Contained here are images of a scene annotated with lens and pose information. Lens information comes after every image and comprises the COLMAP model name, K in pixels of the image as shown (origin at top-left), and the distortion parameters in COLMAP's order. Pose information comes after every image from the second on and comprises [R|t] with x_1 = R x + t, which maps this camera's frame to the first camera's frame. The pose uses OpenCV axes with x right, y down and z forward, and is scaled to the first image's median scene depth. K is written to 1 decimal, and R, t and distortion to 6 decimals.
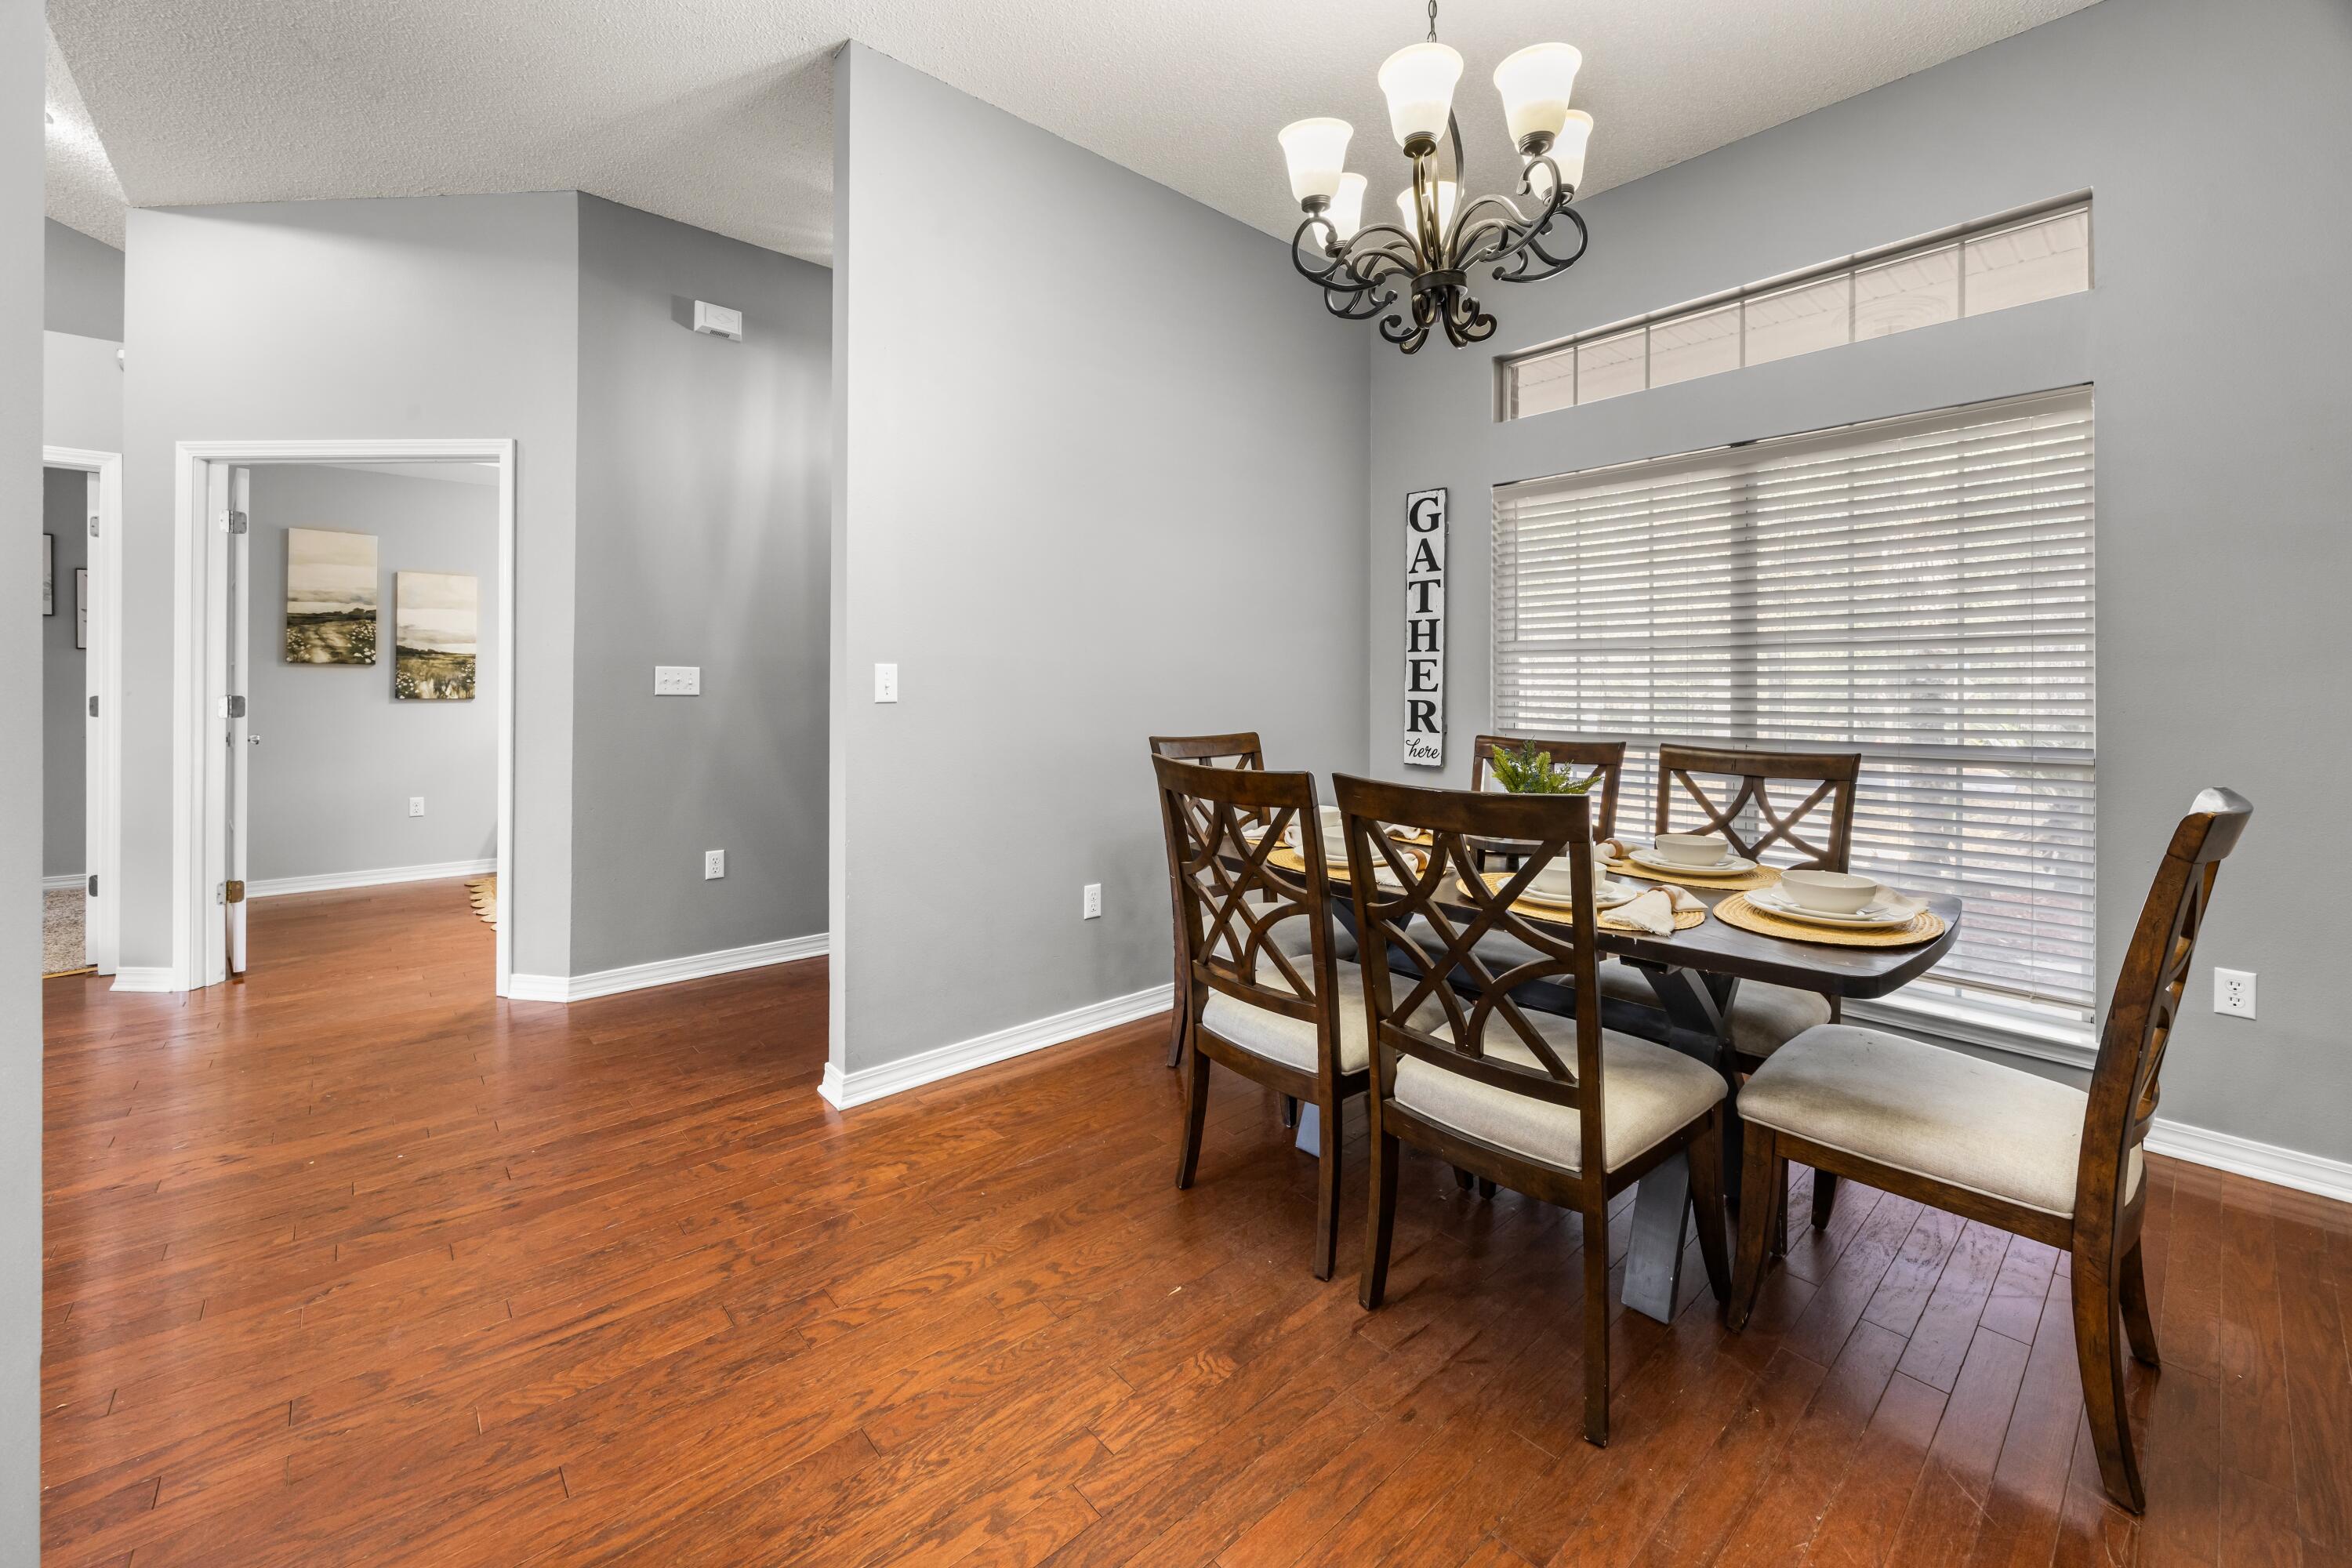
lens RADIAL K [[939.2, 0, 1172.7], [0, 939.2, 690.2], [0, 0, 1]] dist [-0.001393, 0.000269]
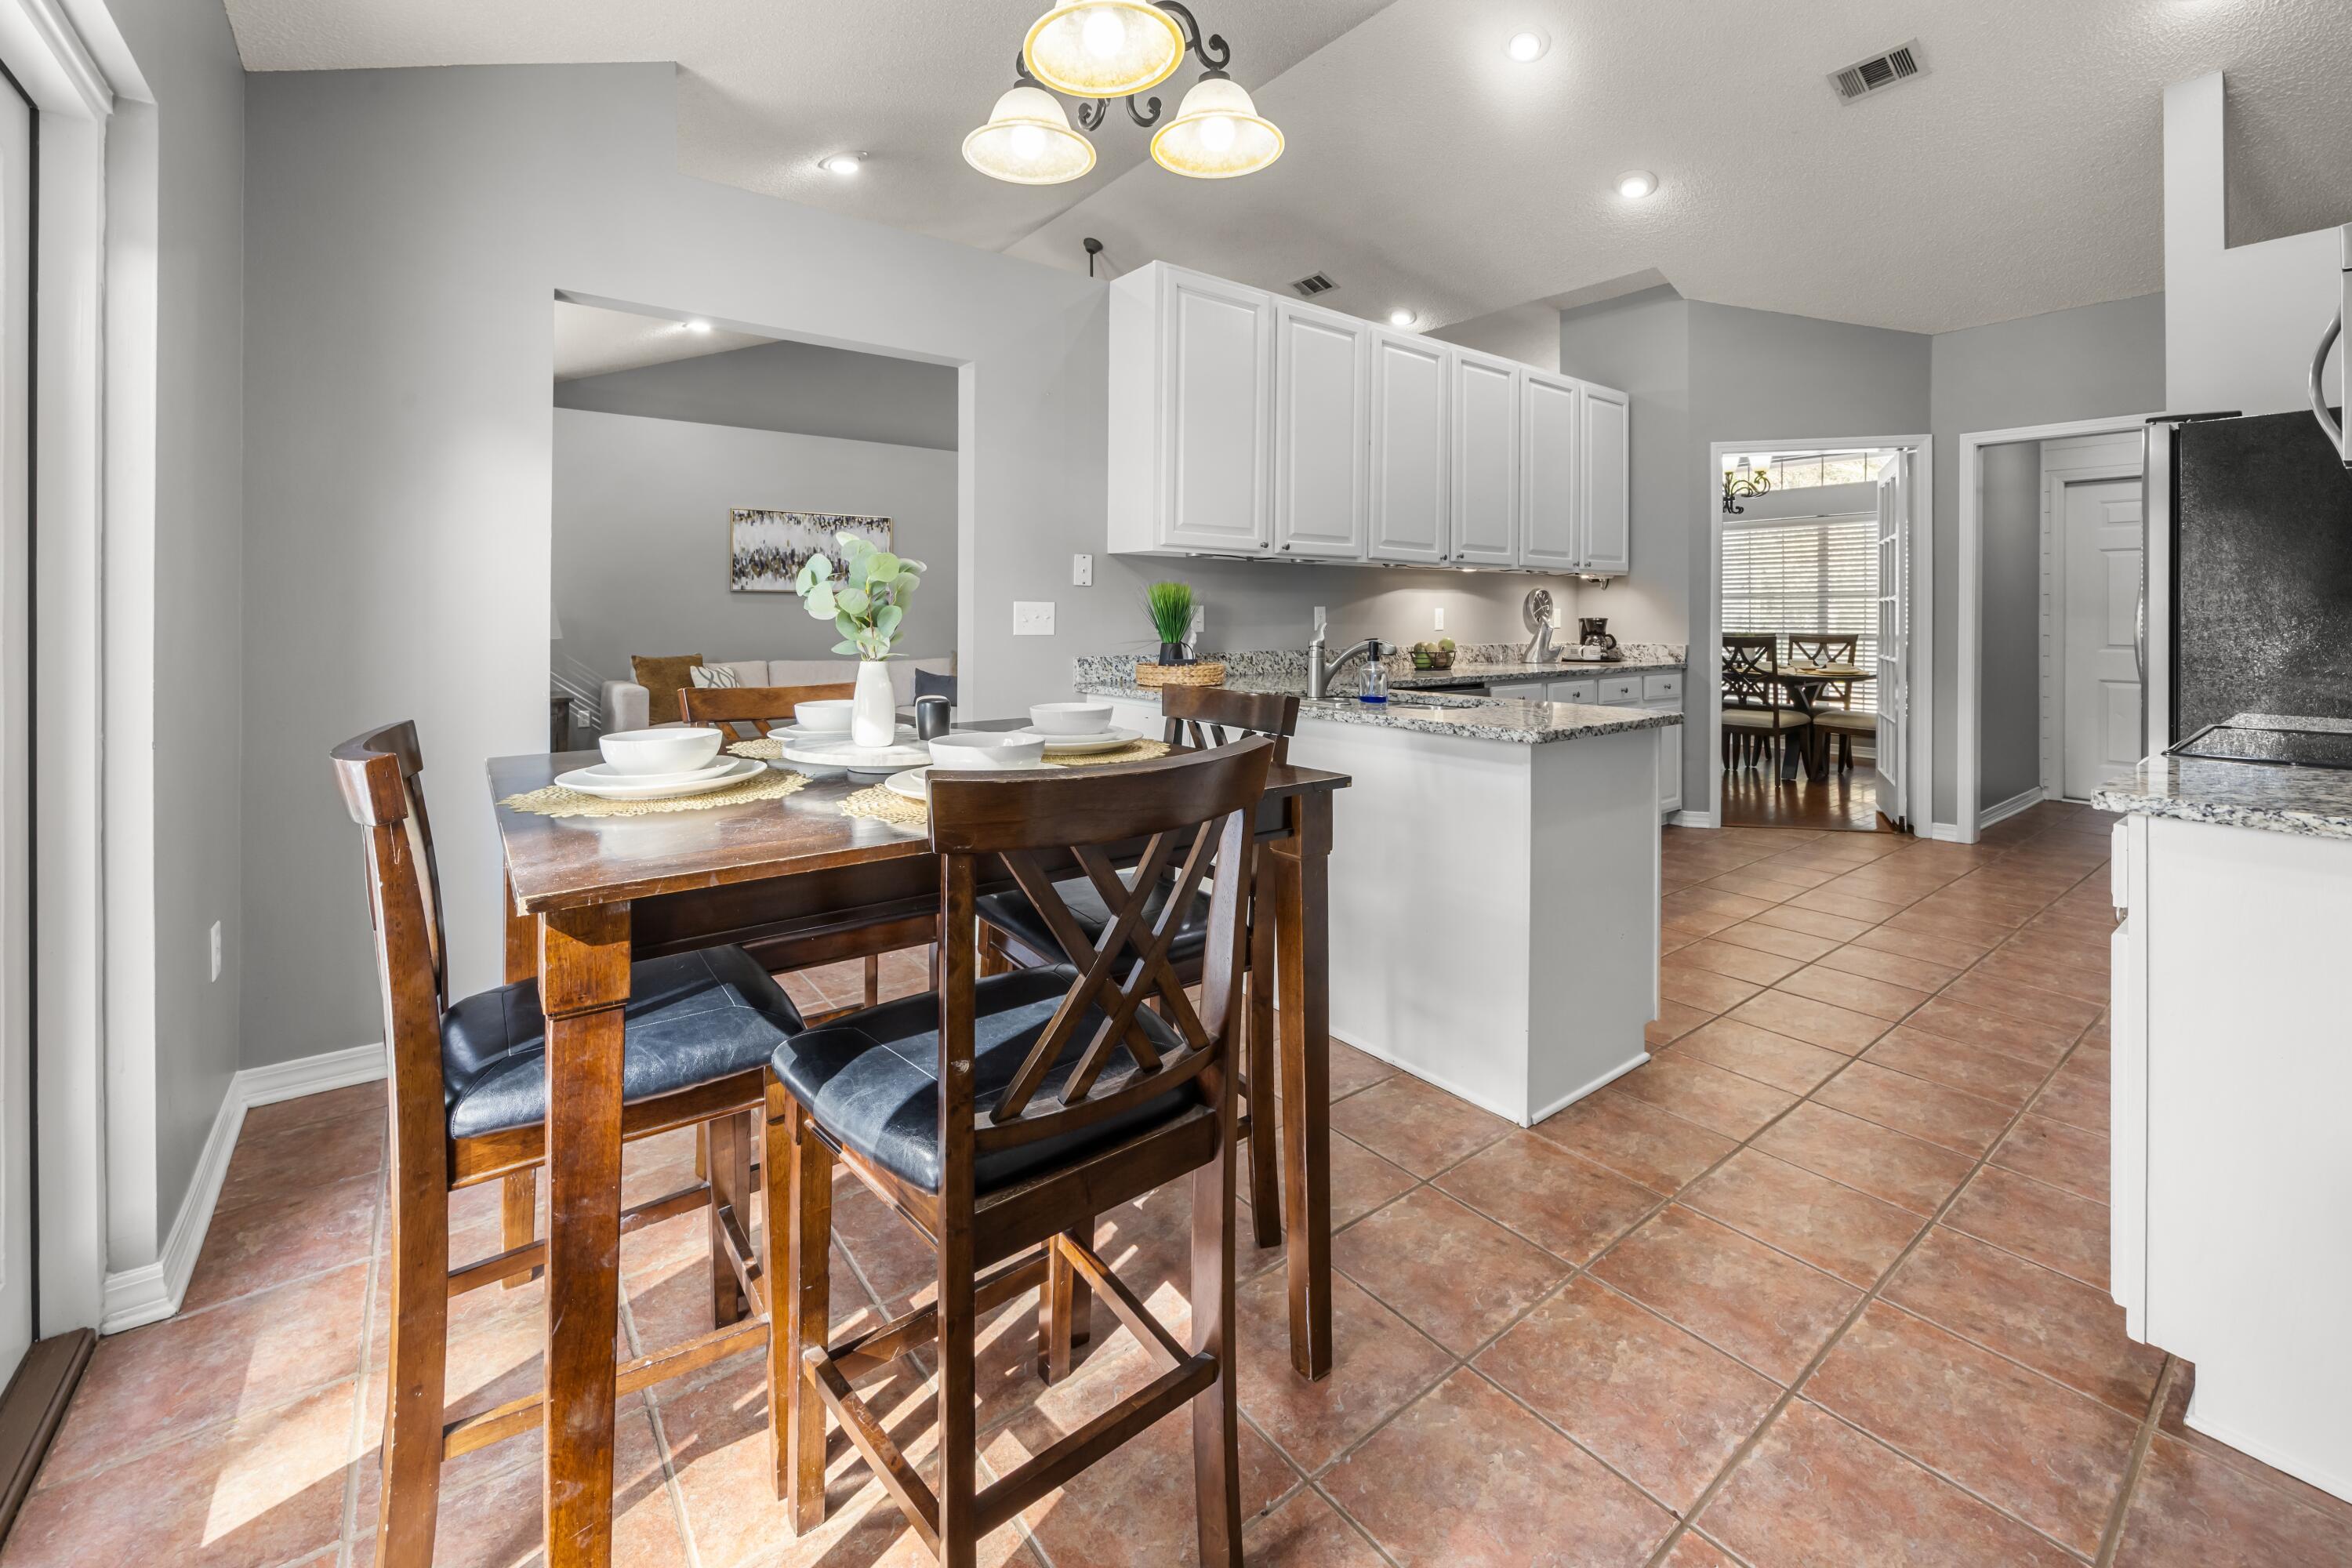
lens RADIAL K [[939.2, 0, 1207.1], [0, 939.2, 616.3], [0, 0, 1]] dist [-0.001393, 0.000269]
pose [[0.997873, -0.003351, -0.065098, -1.110398], [0.003385, 0.999994, 0.000413, 0.002030], [0.065096, -0.000633, 0.997879, -2.051784]]
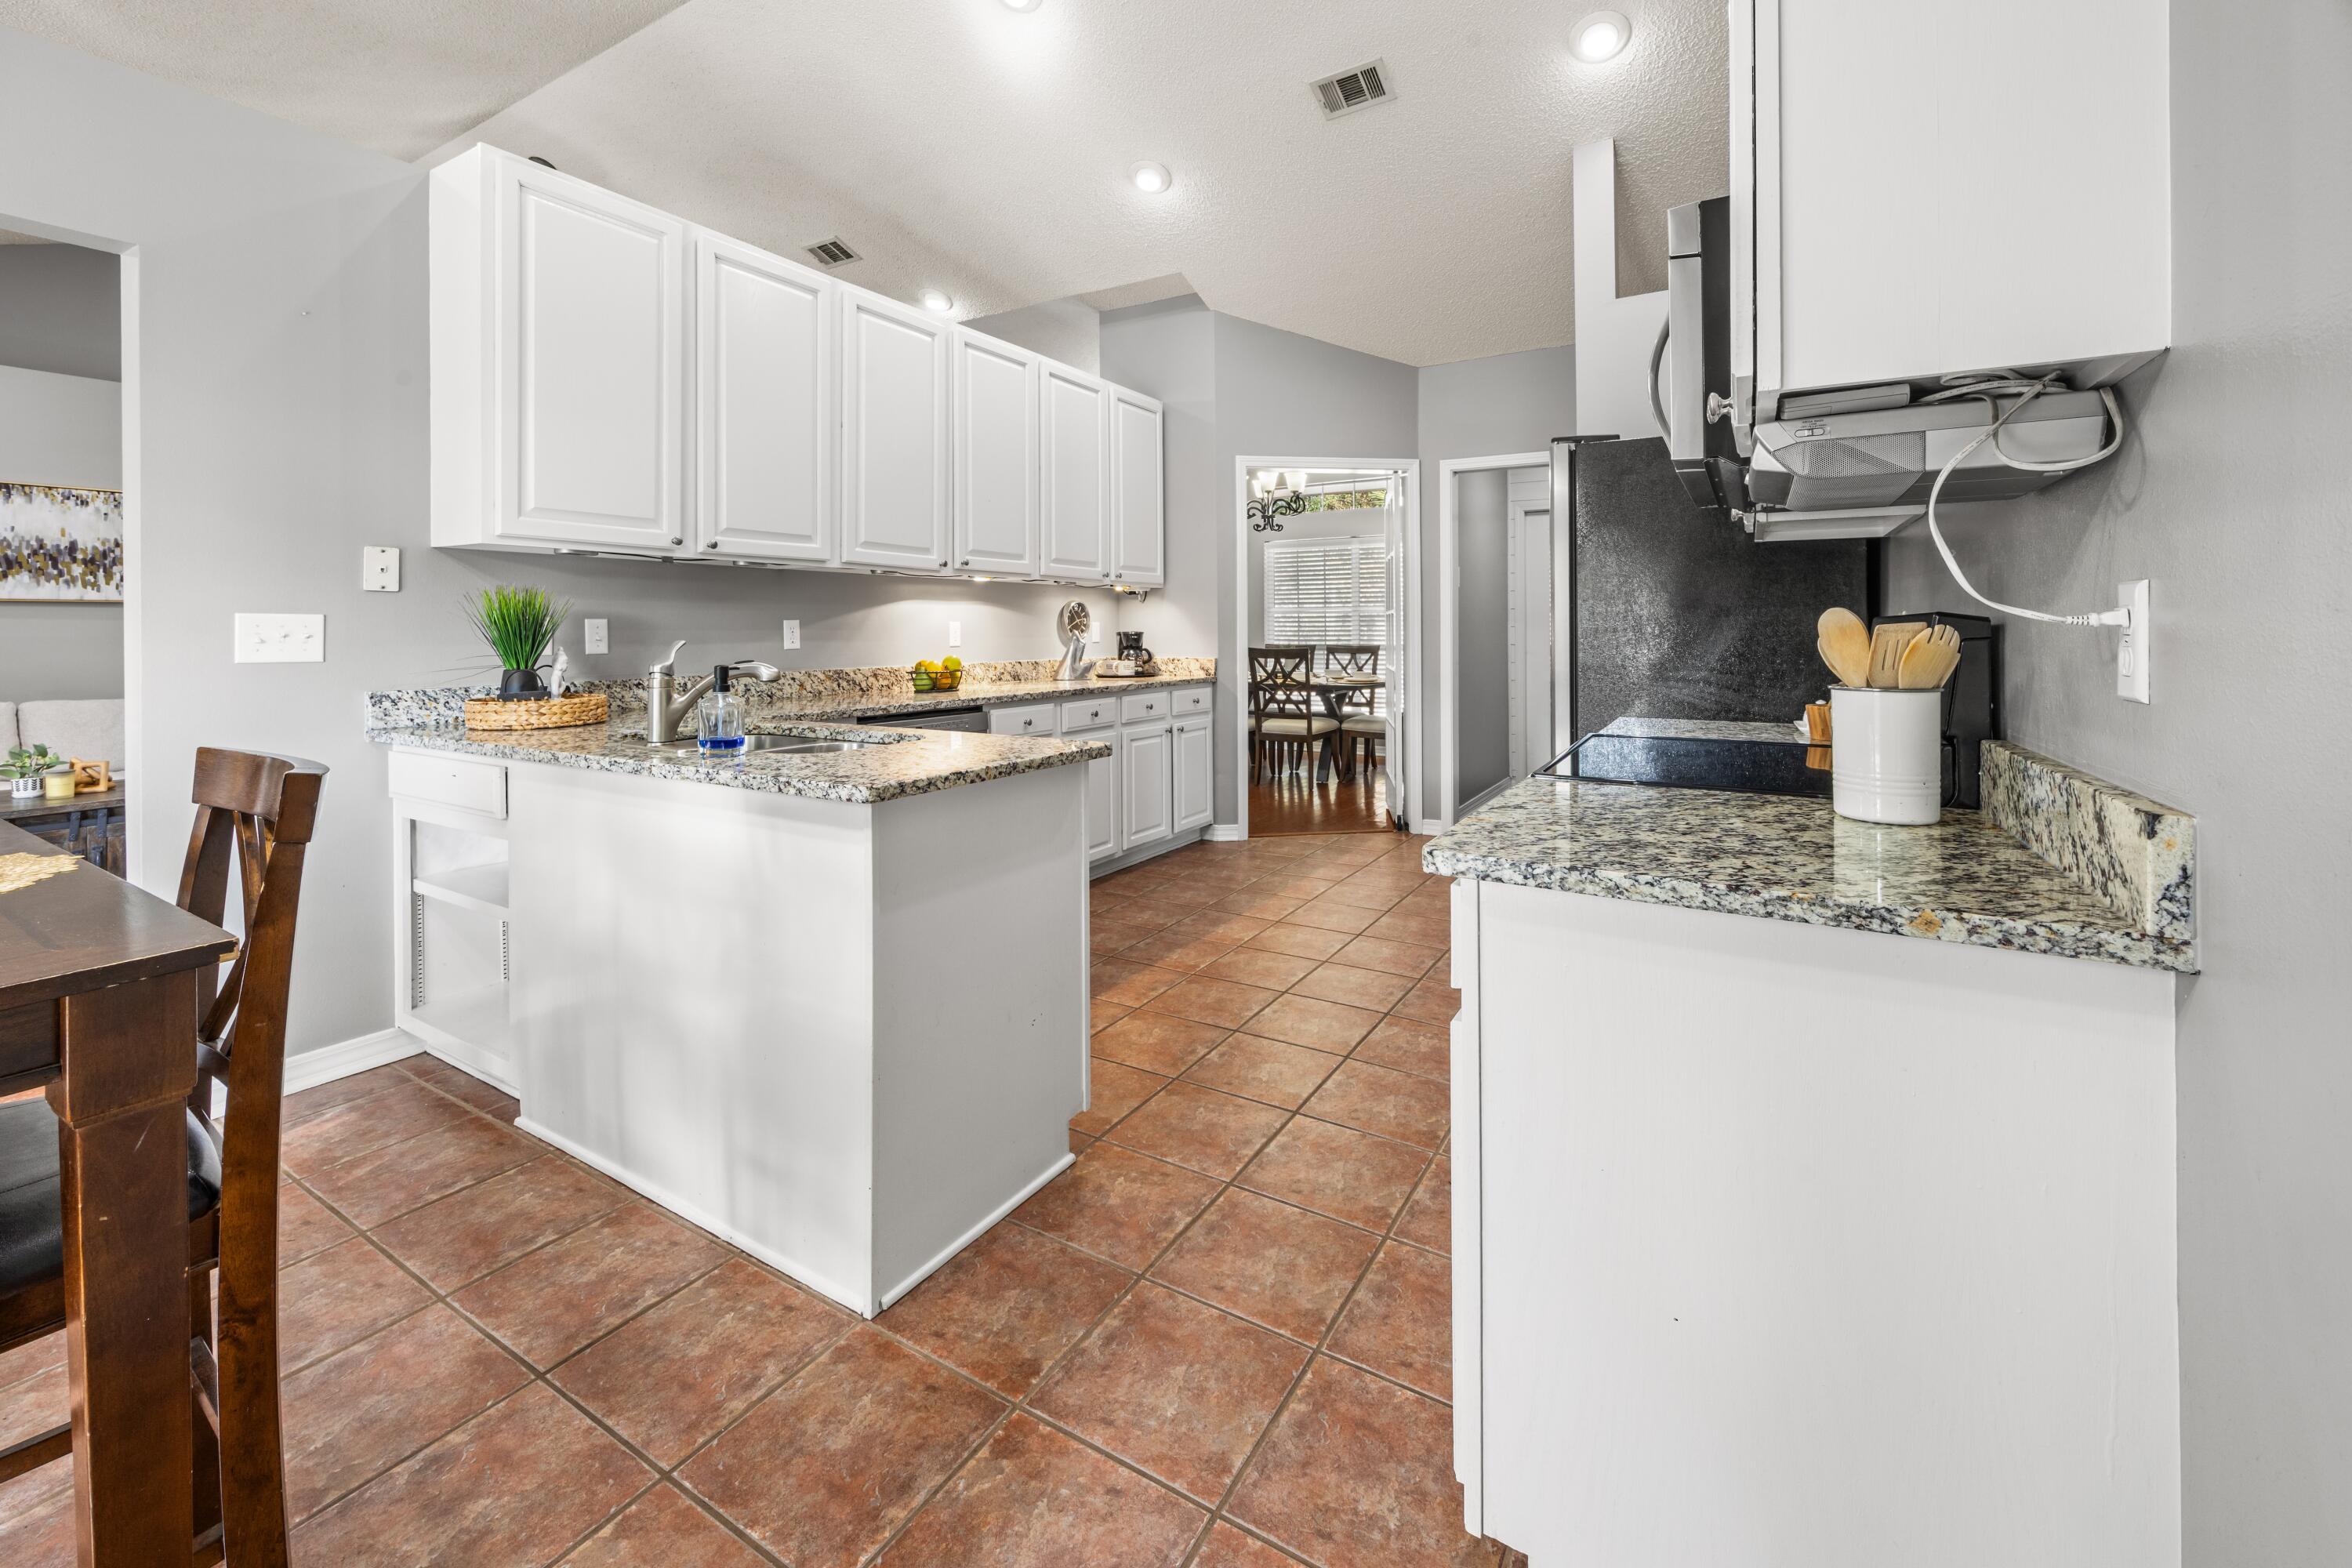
lens RADIAL K [[939.2, 0, 1172.8], [0, 939.2, 628.8], [0, 0, 1]] dist [-0.001393, 0.000269]
pose [[0.956803, -0.009202, 0.290591, -0.891297], [0.009600, 0.999954, 0.000059, 0.004041], [-0.290578, 0.002733, 0.956847, -1.871950]]
